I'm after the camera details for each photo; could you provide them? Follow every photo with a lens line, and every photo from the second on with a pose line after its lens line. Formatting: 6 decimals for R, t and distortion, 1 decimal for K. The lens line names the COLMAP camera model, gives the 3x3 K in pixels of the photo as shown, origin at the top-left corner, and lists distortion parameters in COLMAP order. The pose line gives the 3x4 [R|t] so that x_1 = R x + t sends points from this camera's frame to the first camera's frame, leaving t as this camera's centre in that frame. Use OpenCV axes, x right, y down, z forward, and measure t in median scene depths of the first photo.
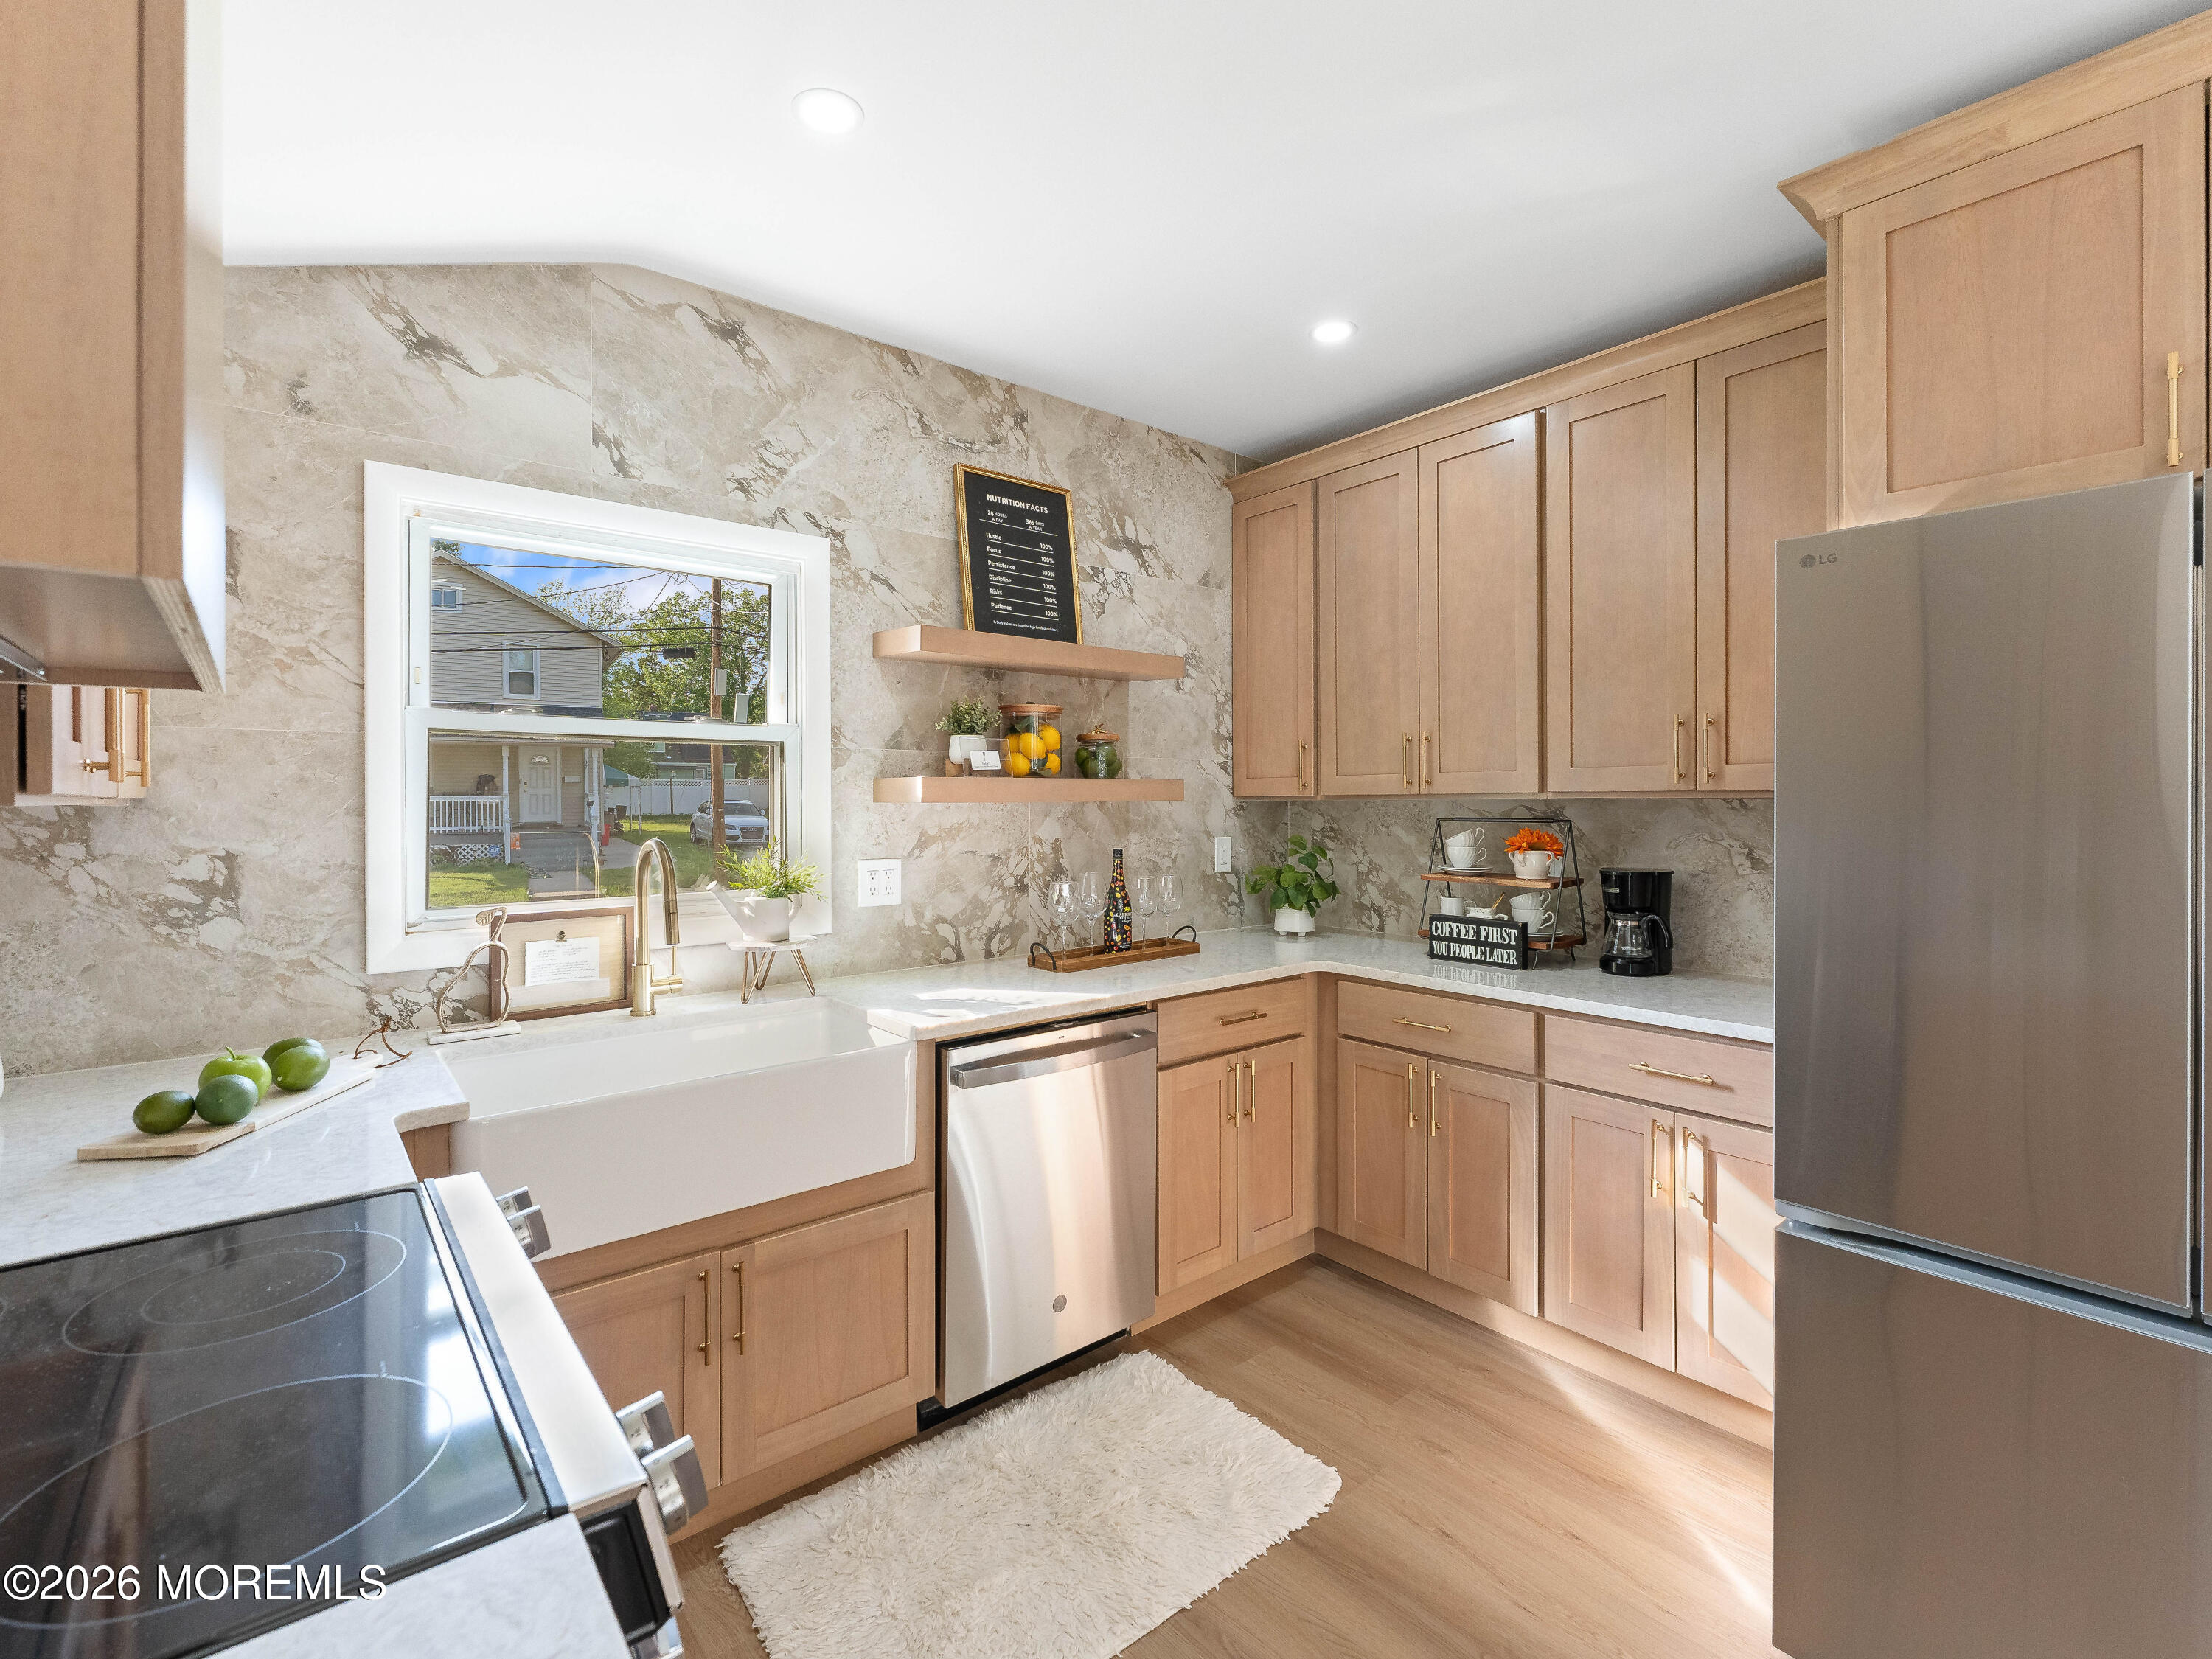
lens RADIAL K [[1015.6, 0, 1102.3], [0, 1015.6, 813.8], [0, 0, 1]] dist [0.004836, -0.001210]
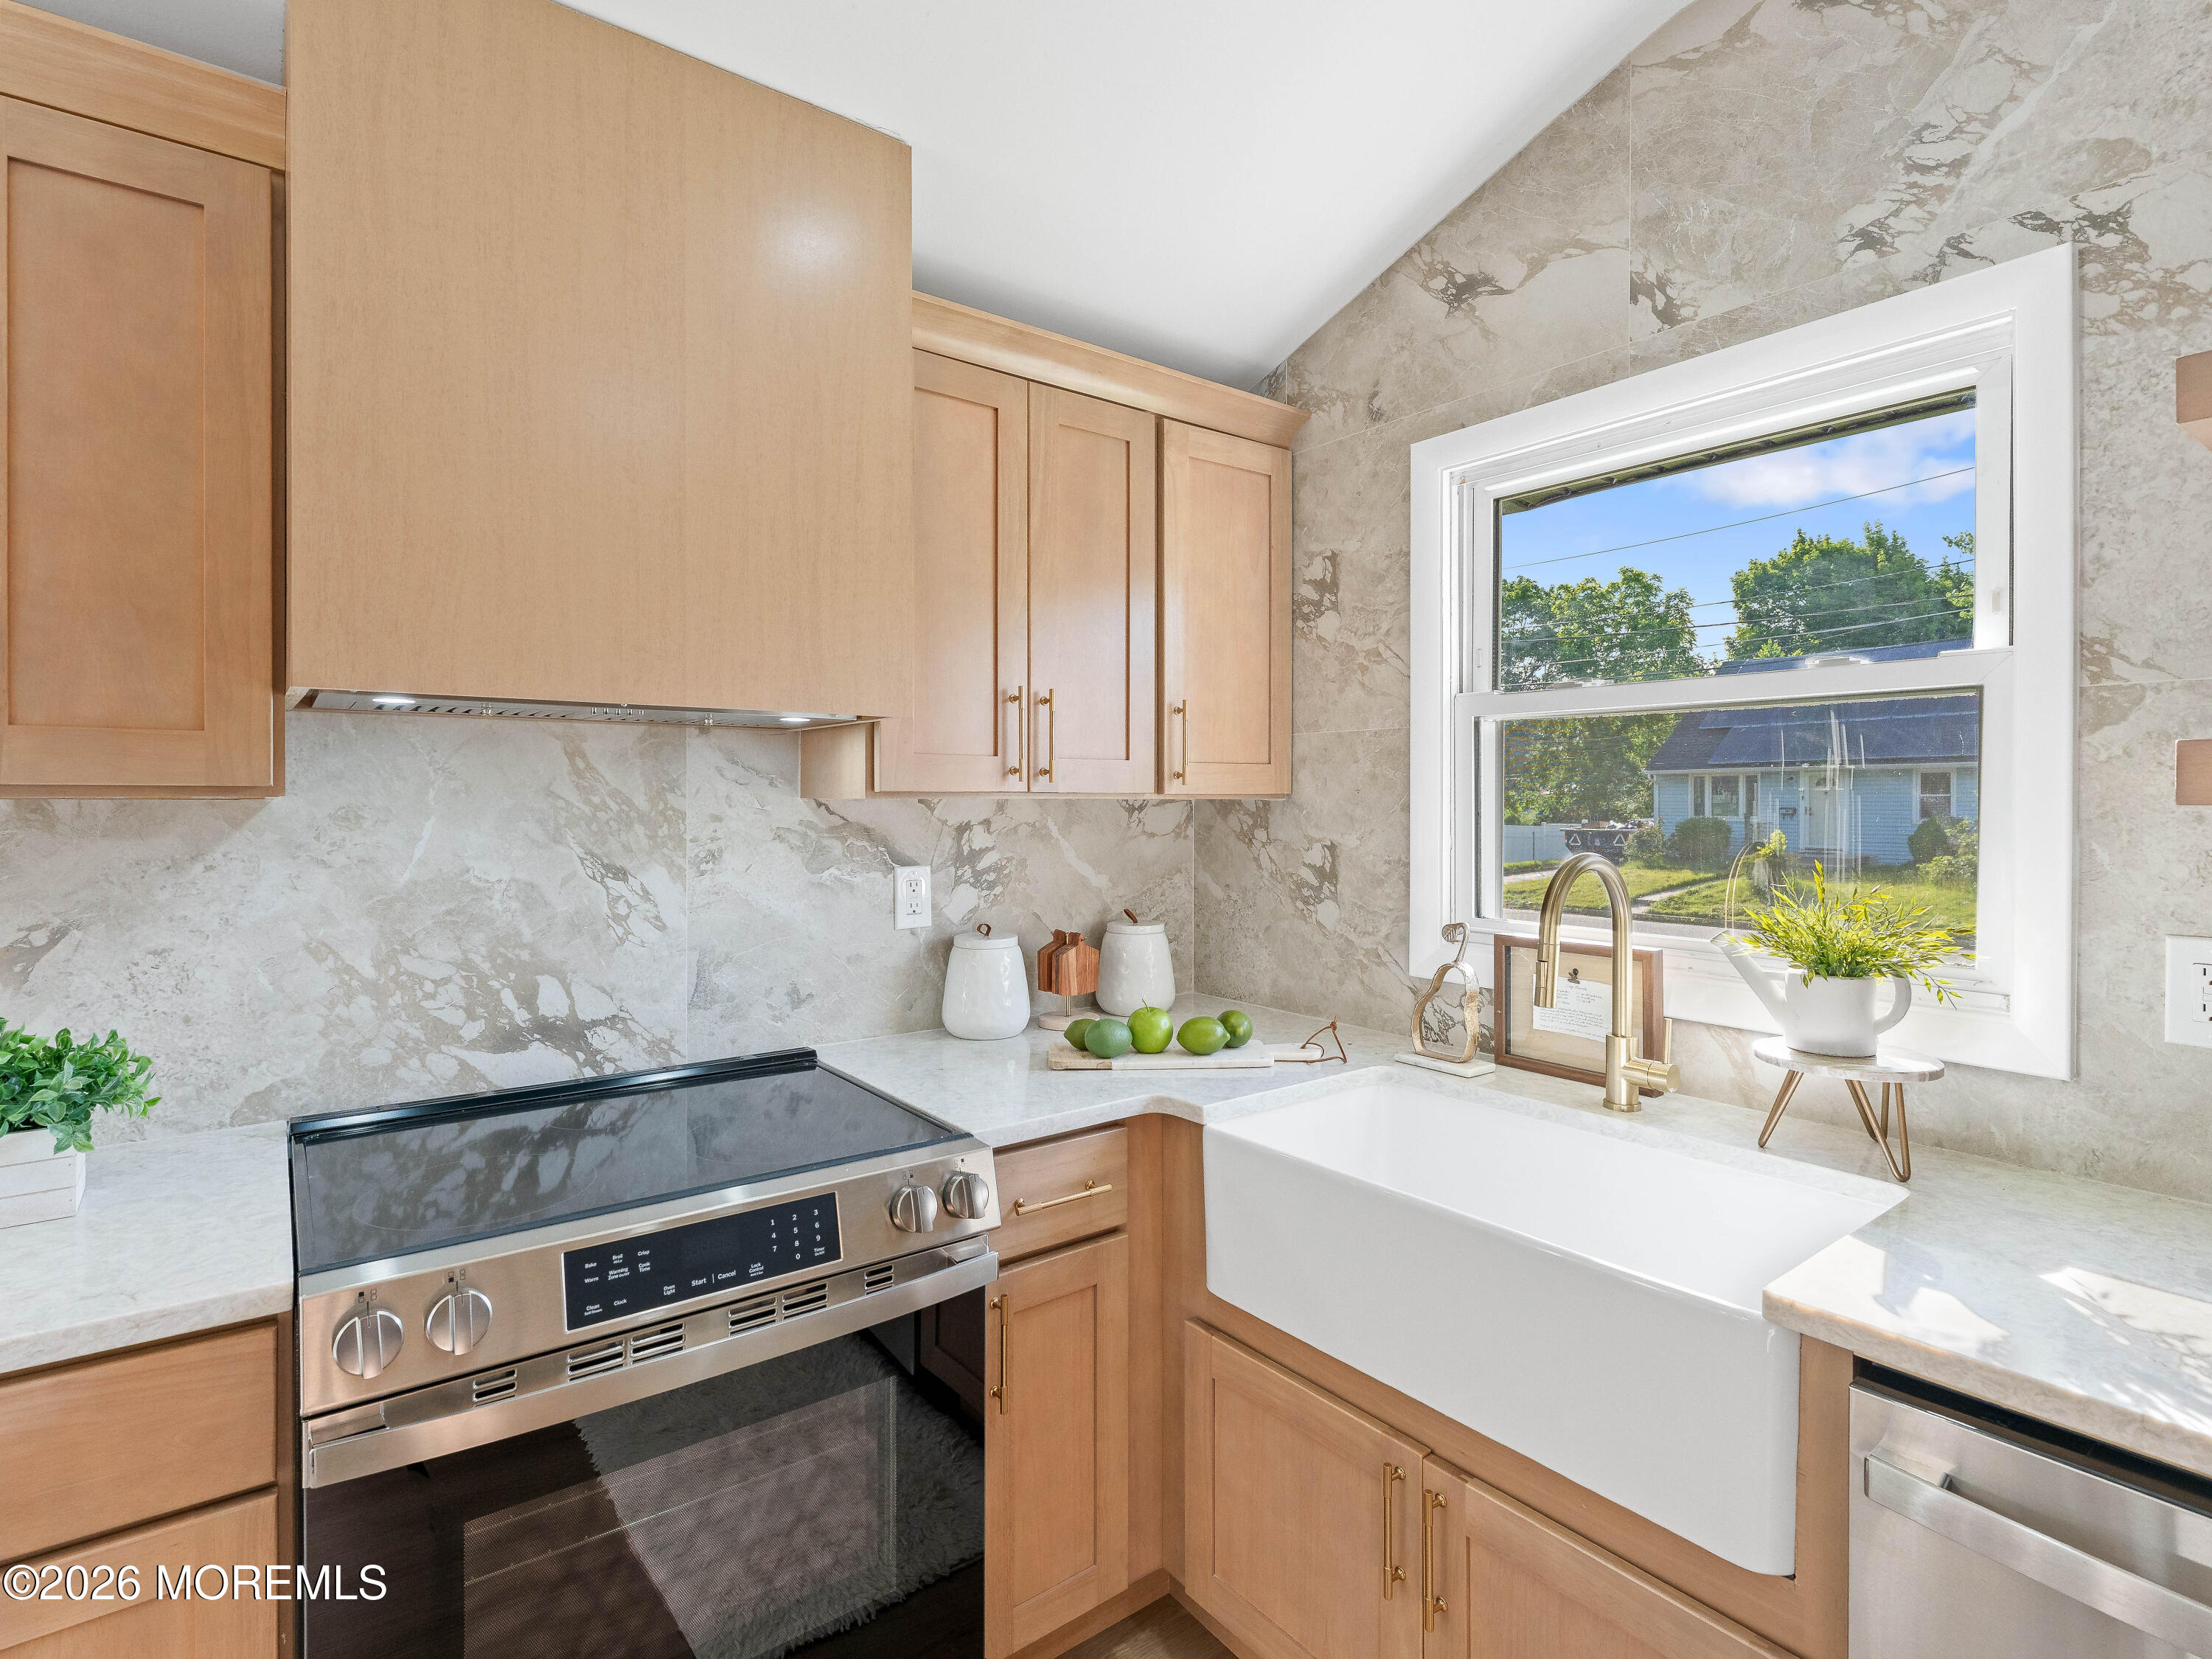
lens RADIAL K [[1108.3, 0, 1103.5], [0, 1108.3, 813.8], [0, 0, 1]] dist [-0.003197, -0.000285]
pose [[-0.040785, 0.017761, -0.999010, 0.341212], [-0.015572, 0.999709, 0.018409, -0.011474], [0.999047, 0.016308, -0.040496, 0.746217]]
